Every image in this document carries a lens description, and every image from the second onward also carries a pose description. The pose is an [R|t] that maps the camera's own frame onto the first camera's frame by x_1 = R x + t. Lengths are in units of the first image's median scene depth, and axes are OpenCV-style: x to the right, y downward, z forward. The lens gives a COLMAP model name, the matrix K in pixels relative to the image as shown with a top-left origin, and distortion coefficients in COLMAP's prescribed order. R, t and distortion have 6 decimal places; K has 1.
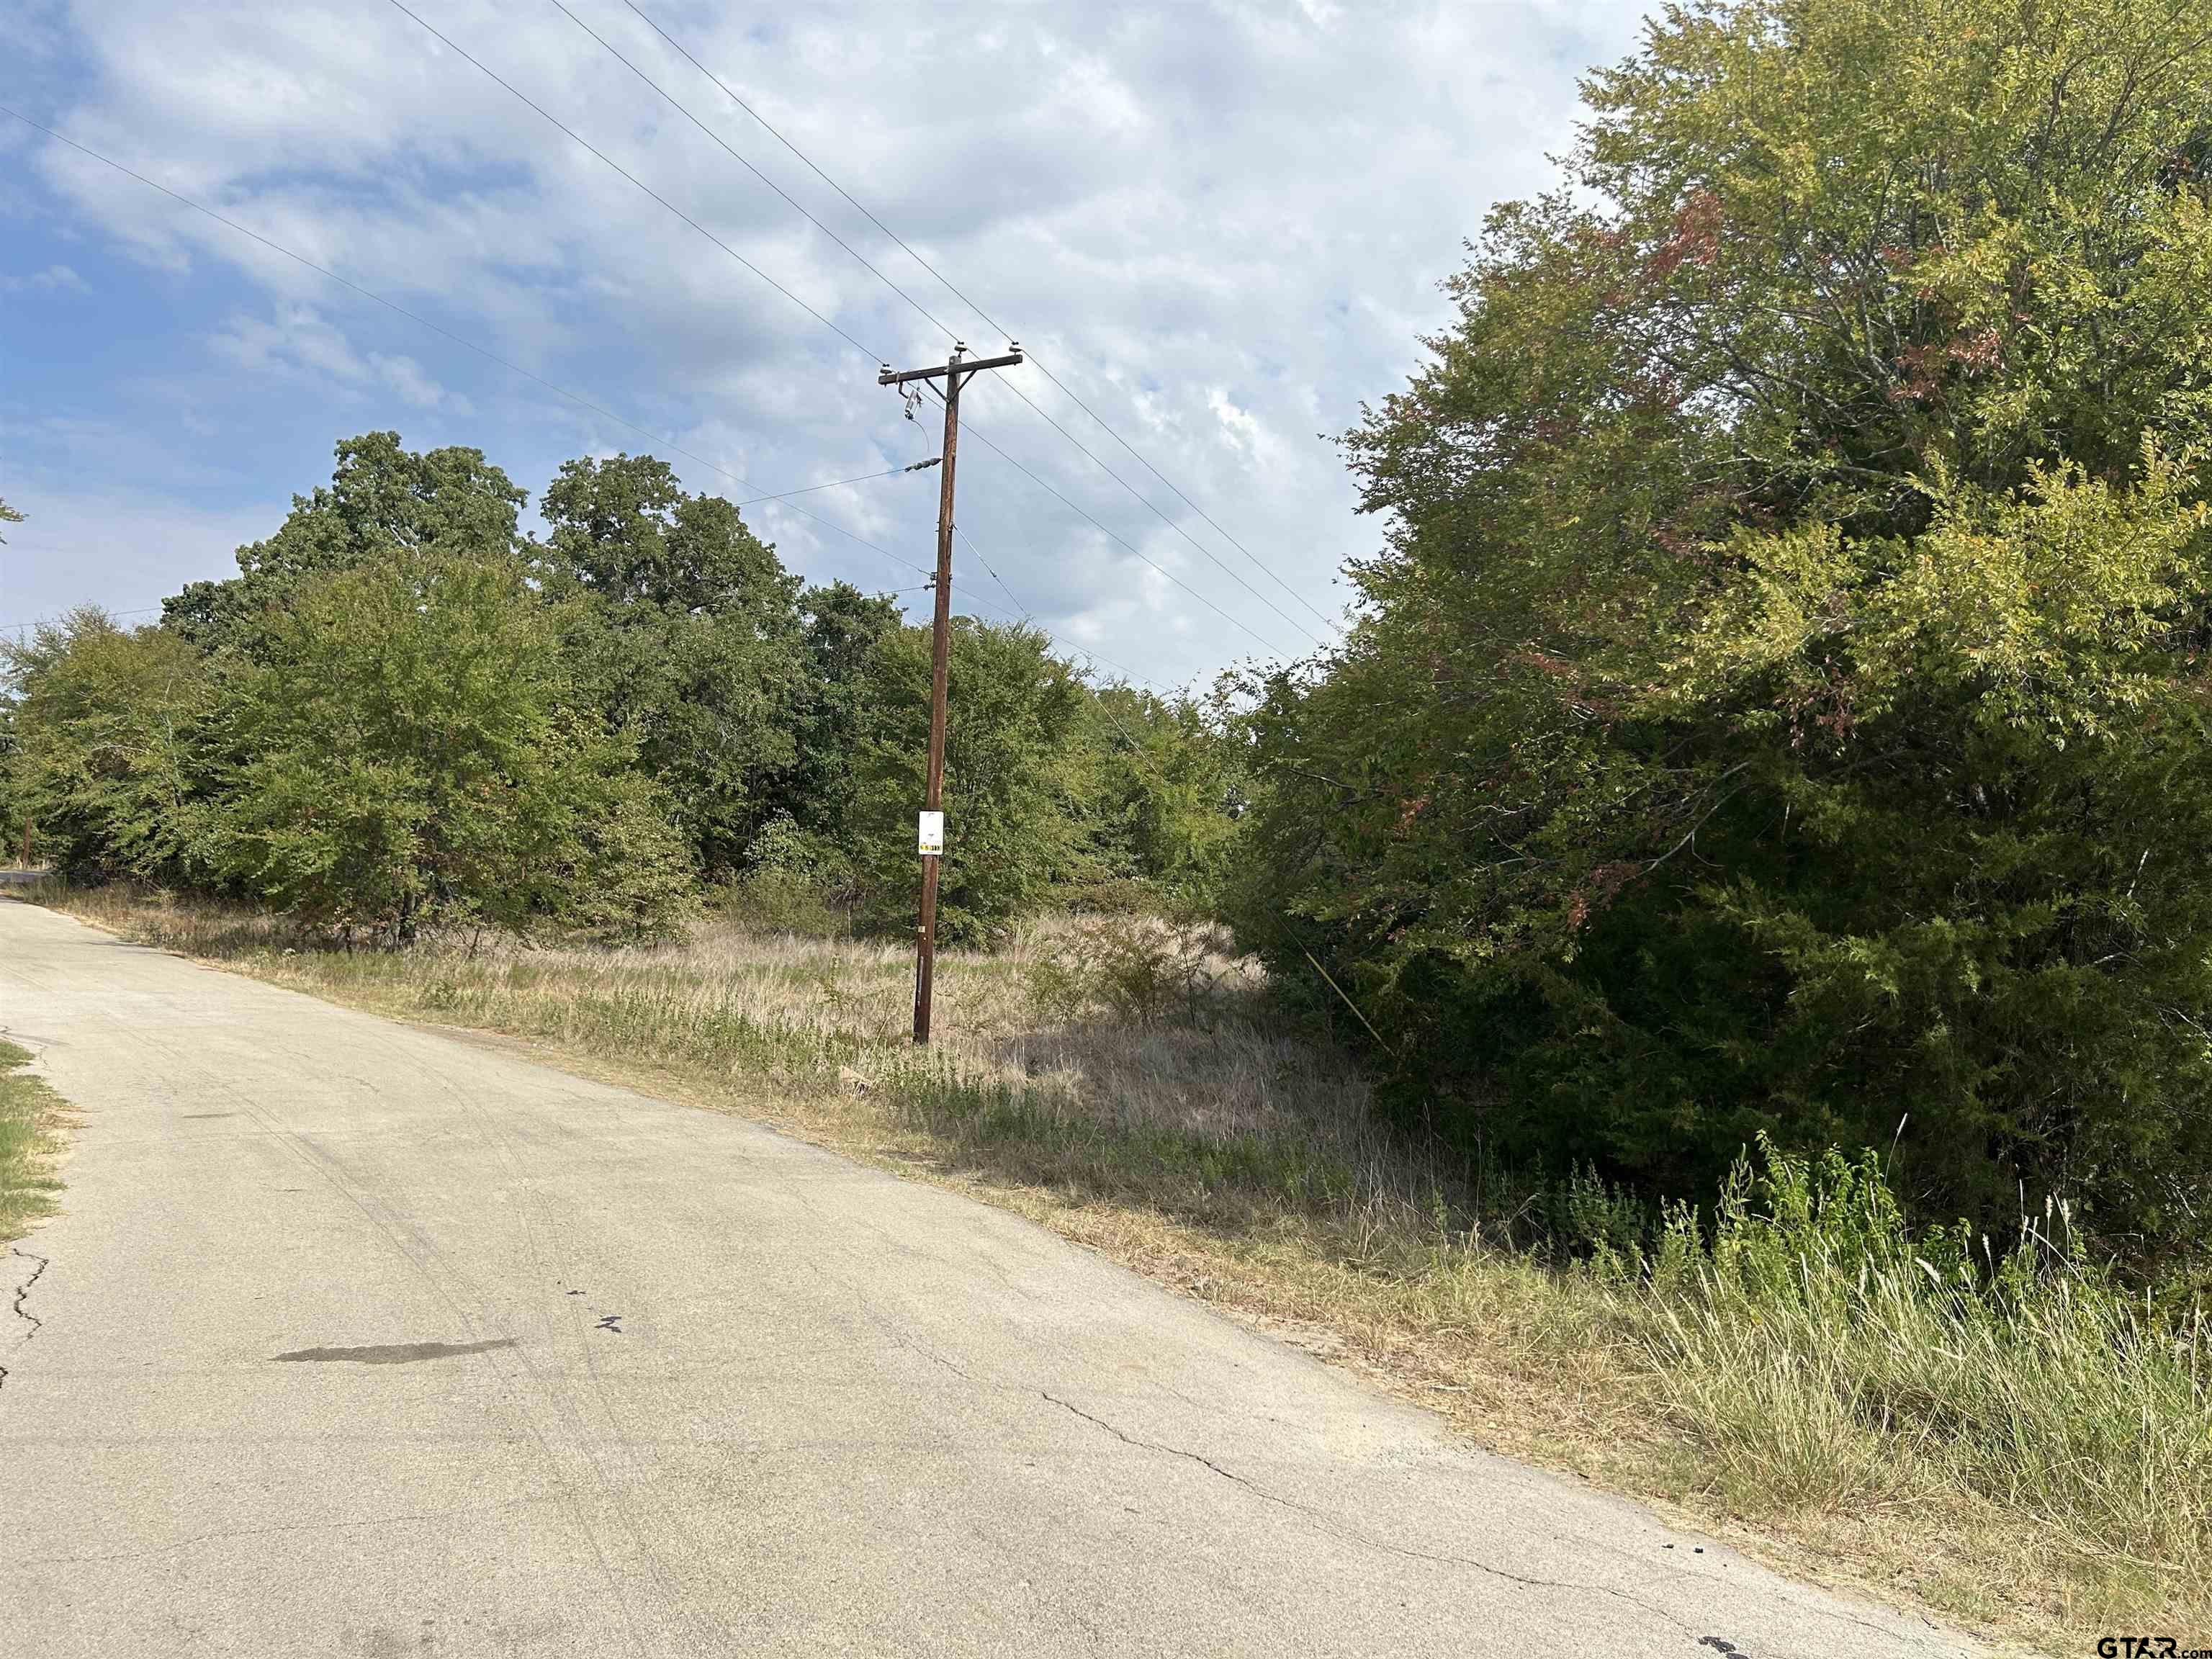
lens RADIAL K [[1635.3, 0, 1141.0], [0, 1635.3, 818.4], [0, 0, 1]] dist [0.033460, -0.001372]
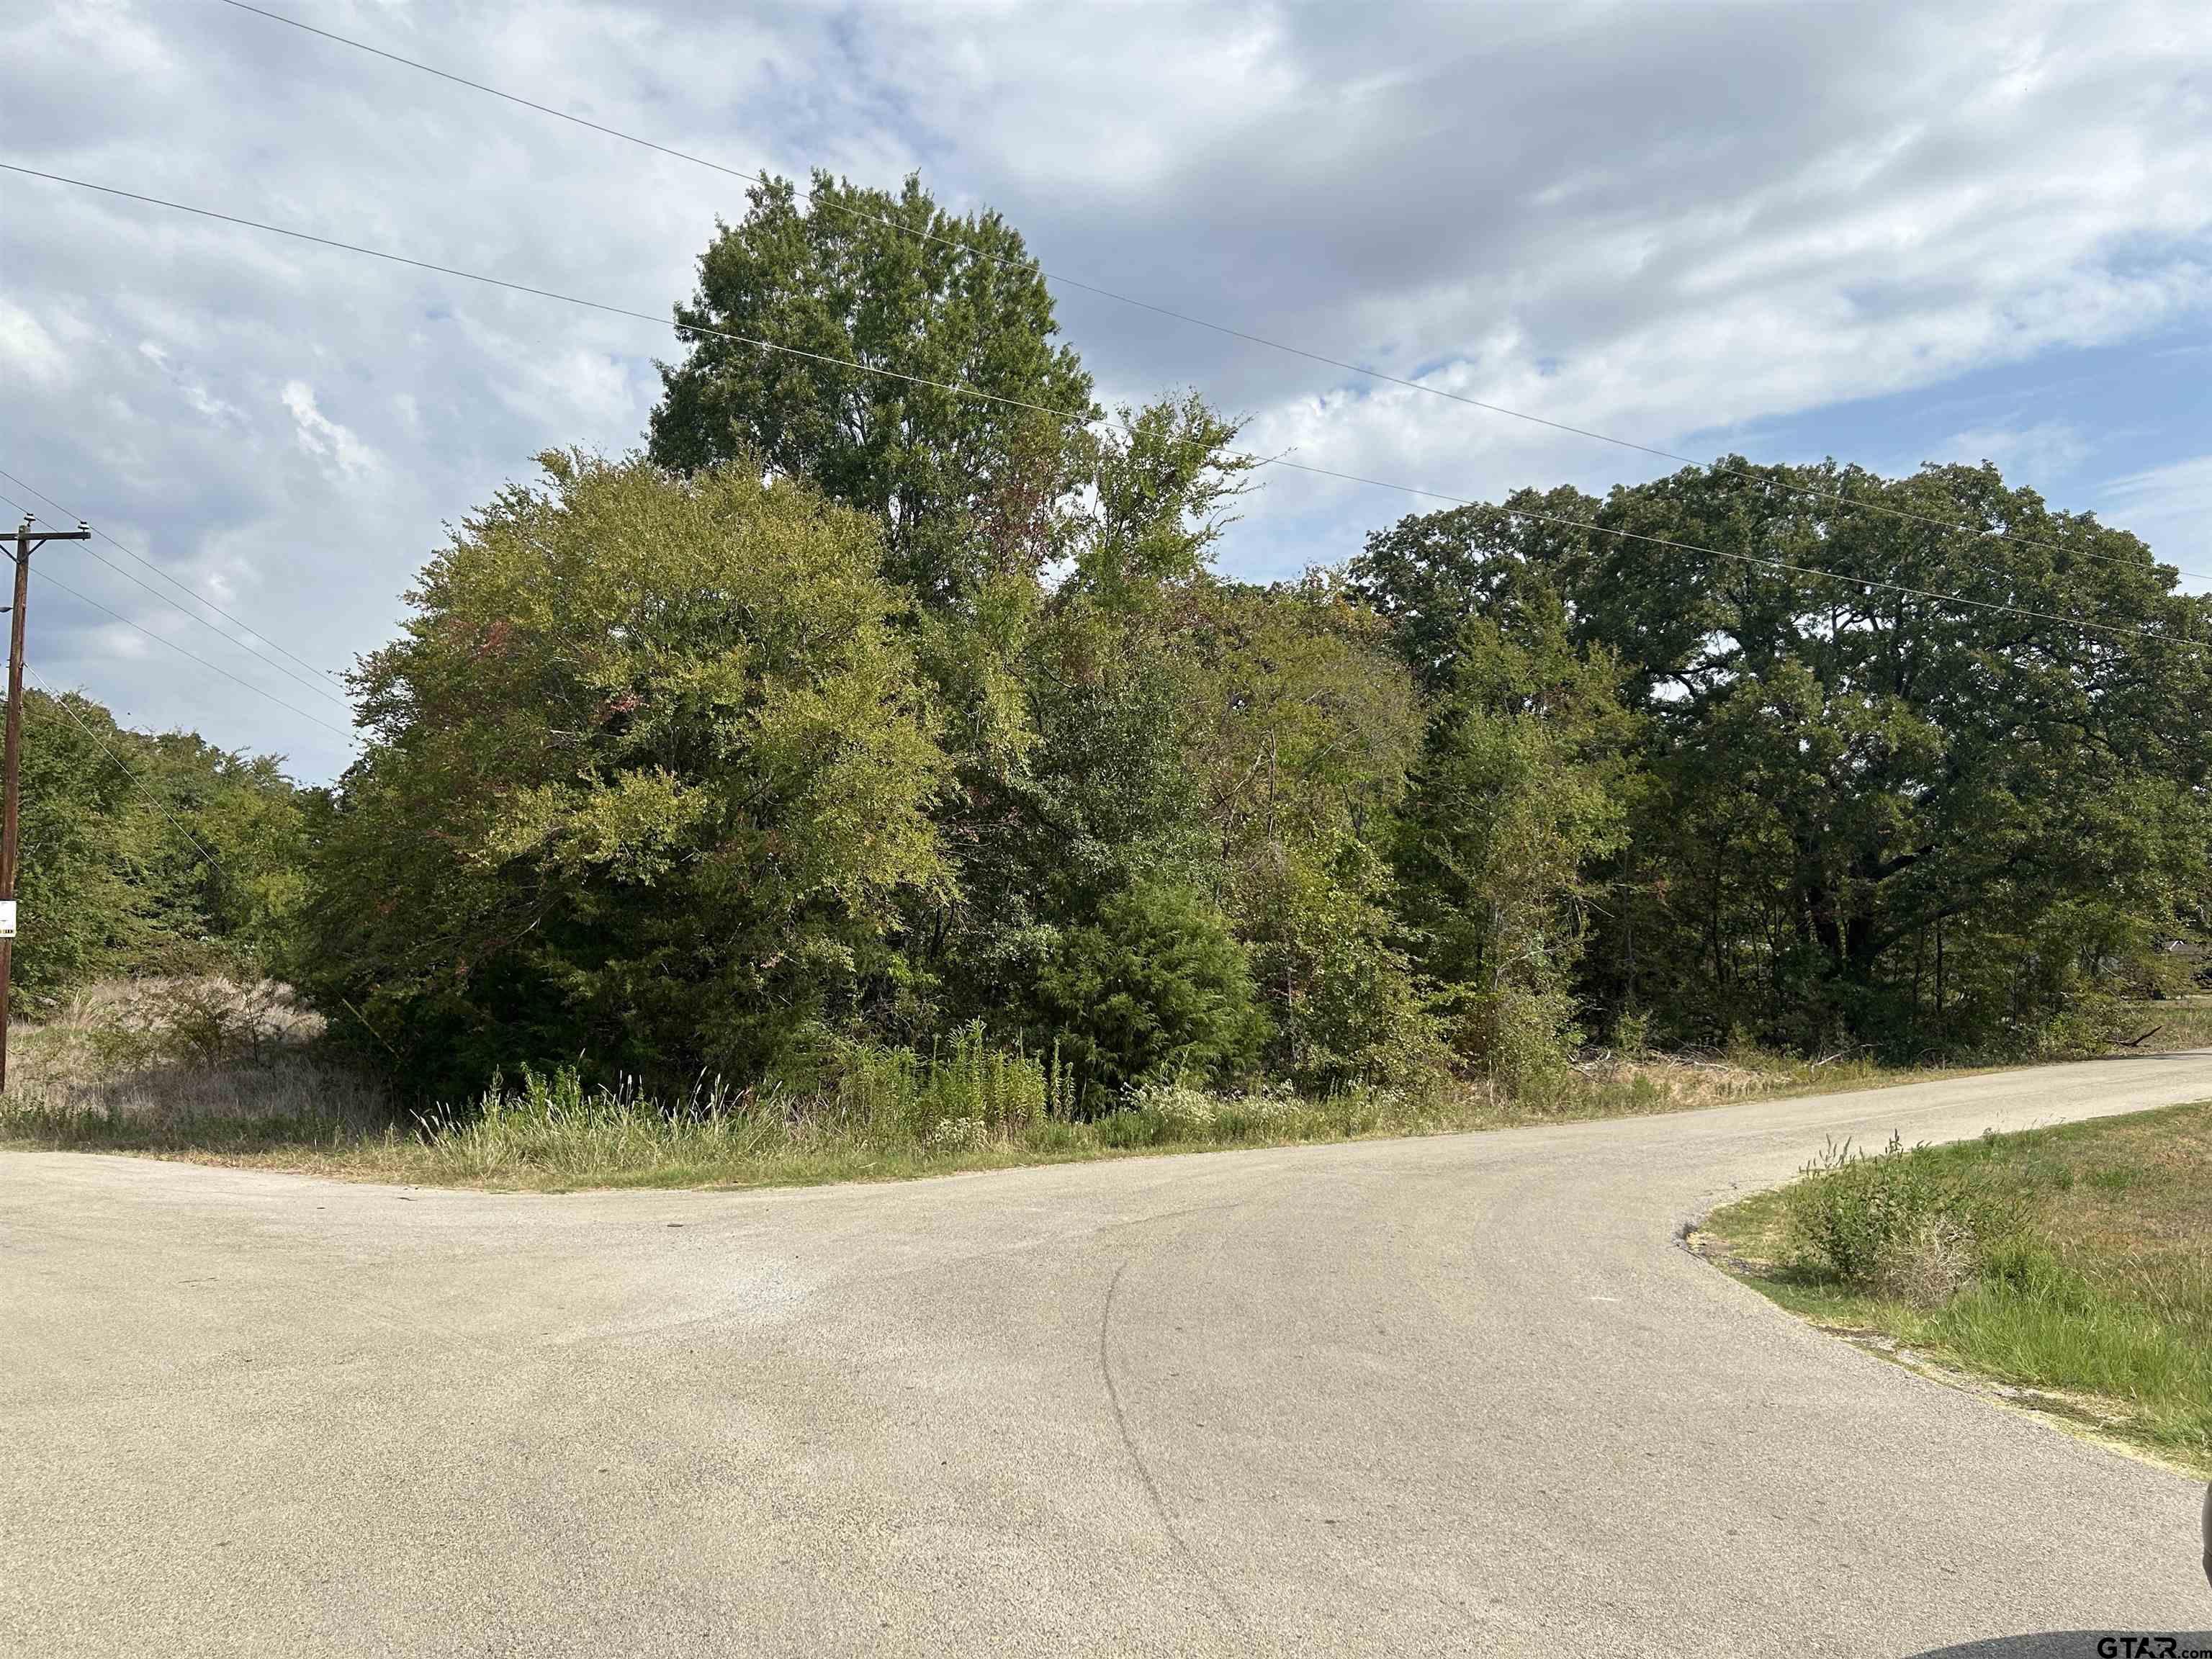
lens RADIAL K [[1591.5, 0, 1108.3], [0, 1591.5, 825.9], [0, 0, 1]] dist [0.061829, -0.088032]
pose [[0.873938, -0.011825, 0.485894, 0.003244], [0.020798, 0.999698, -0.013079, -0.012303], [-0.485593, 0.021536, 0.873920, -0.190033]]
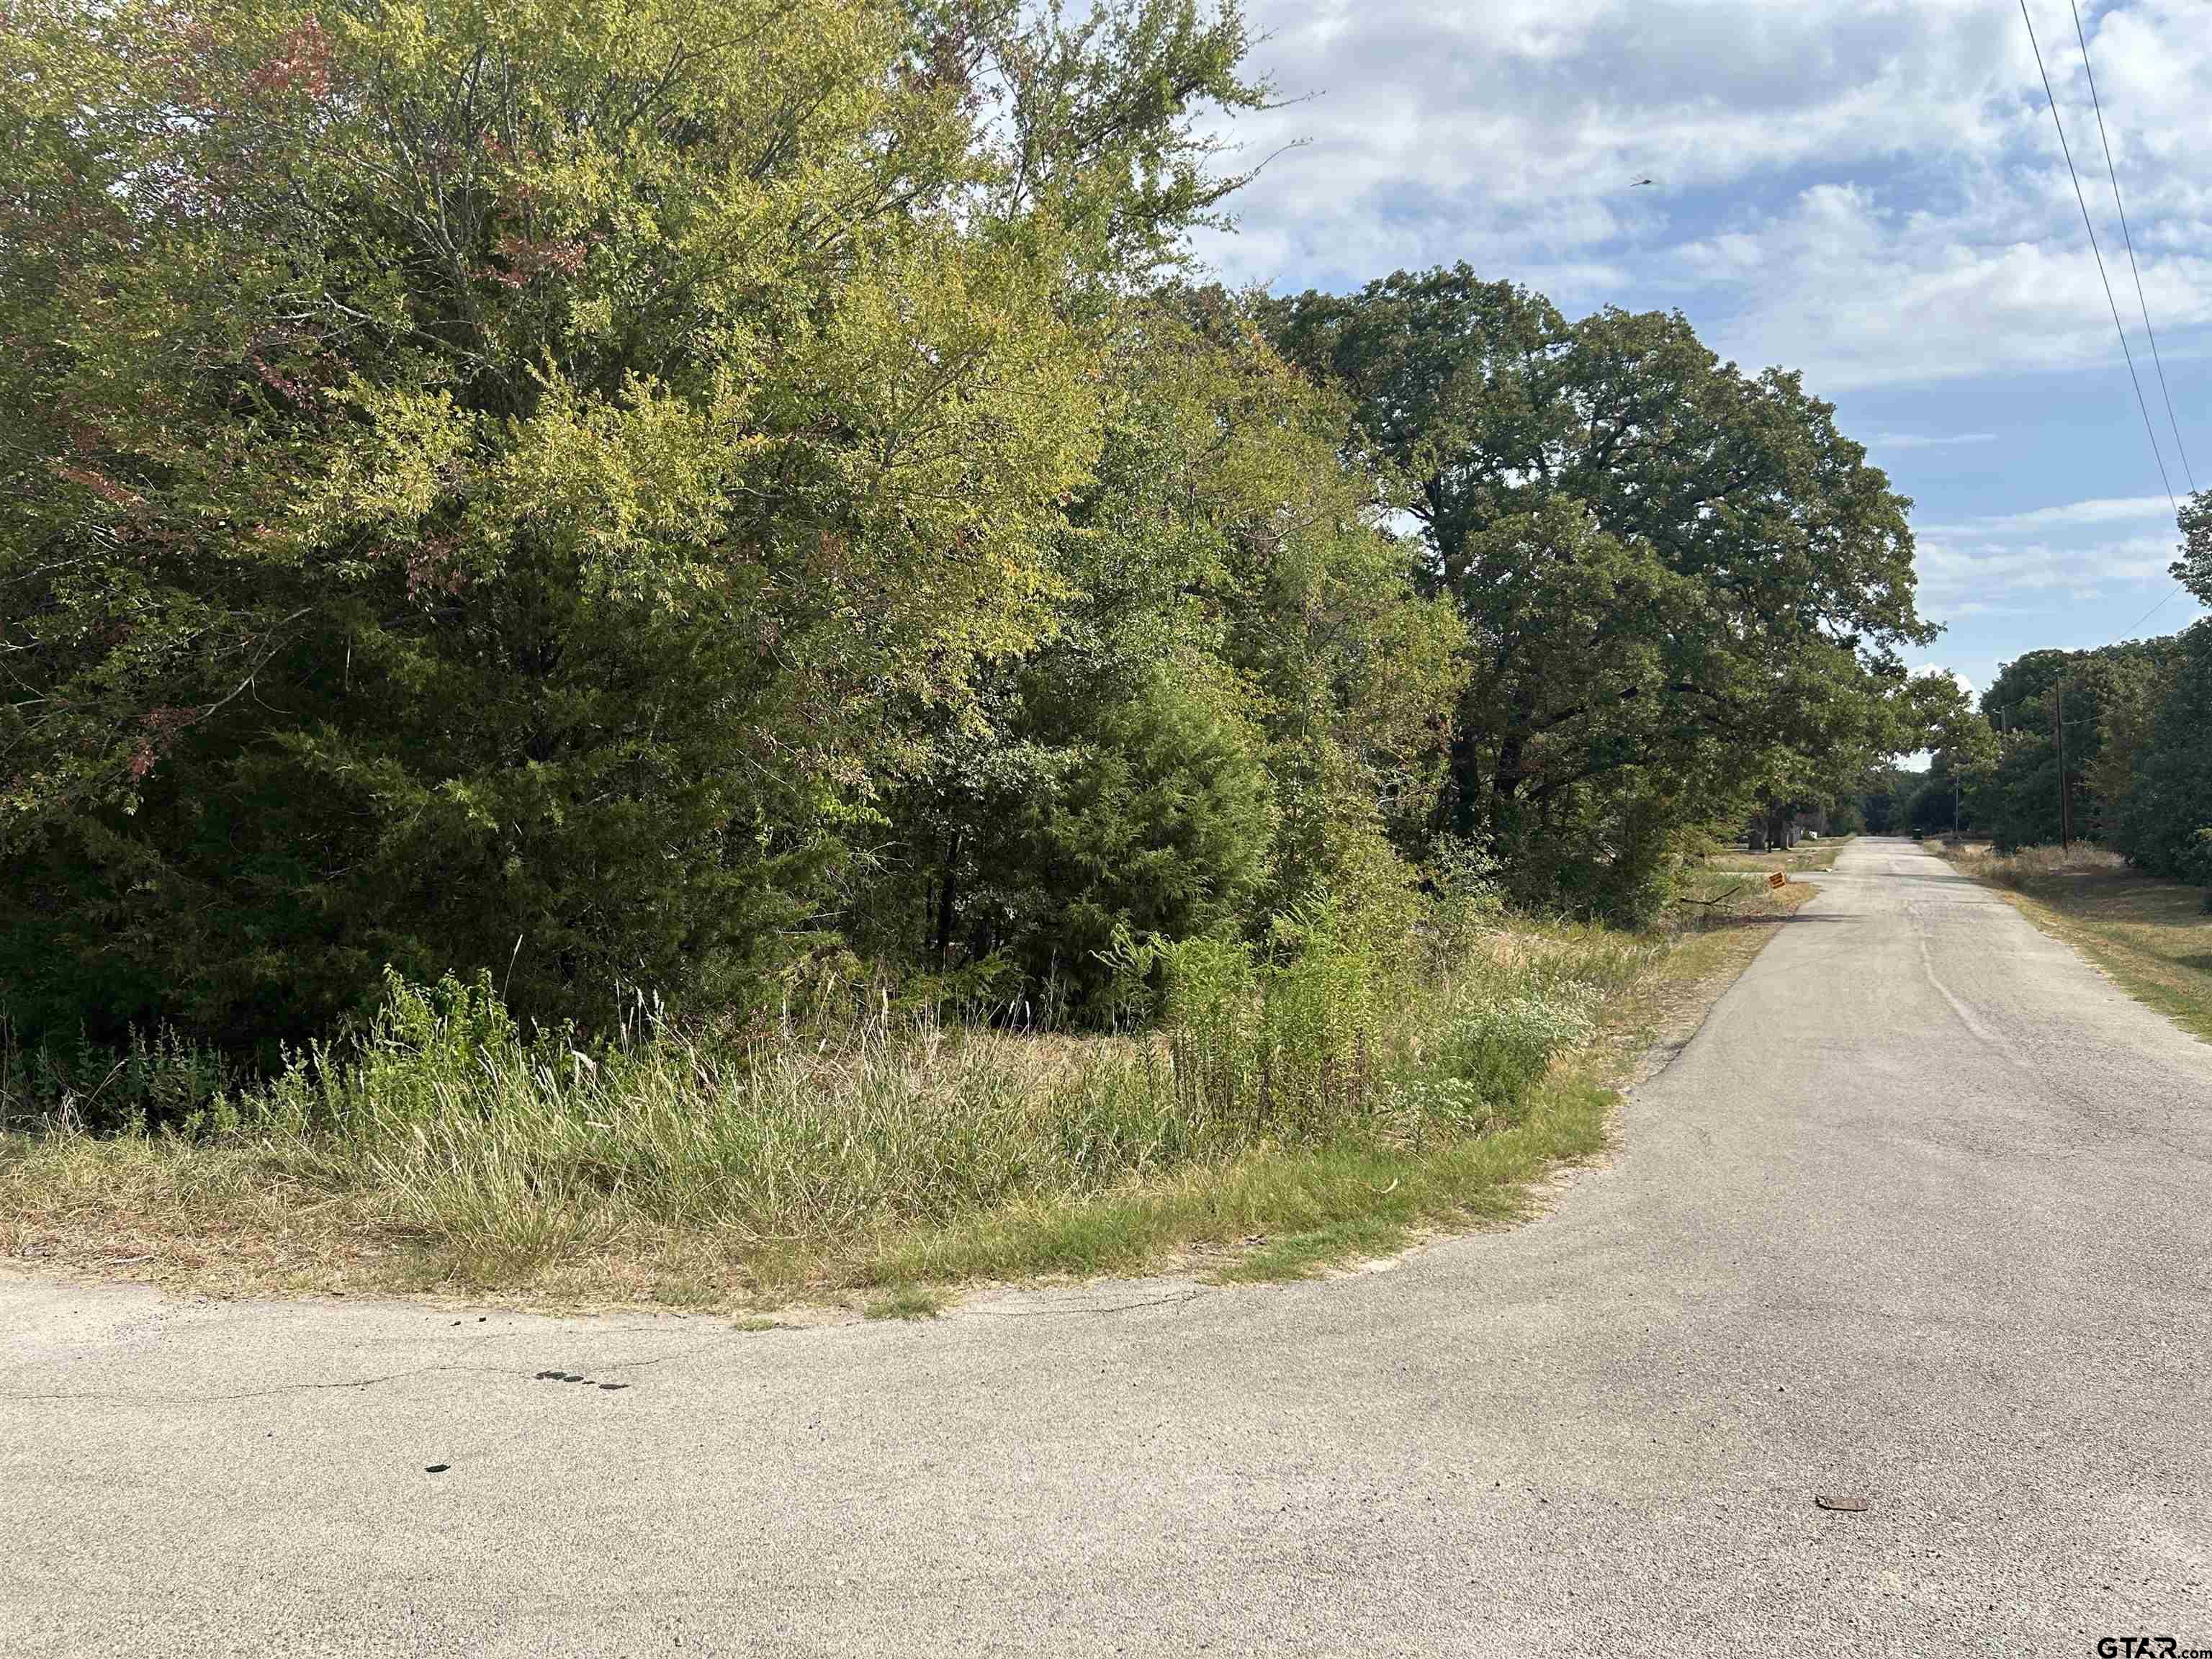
lens RADIAL K [[1628.2, 0, 1073.9], [0, 1628.2, 831.6], [0, 0, 1]] dist [0.001990, 0.001941]
pose [[0.637471, -0.040326, 0.769418, -0.021659], [-0.038741, 0.995689, 0.084282, -0.000178], [-0.769500, -0.083535, 0.633160, 0.000306]]
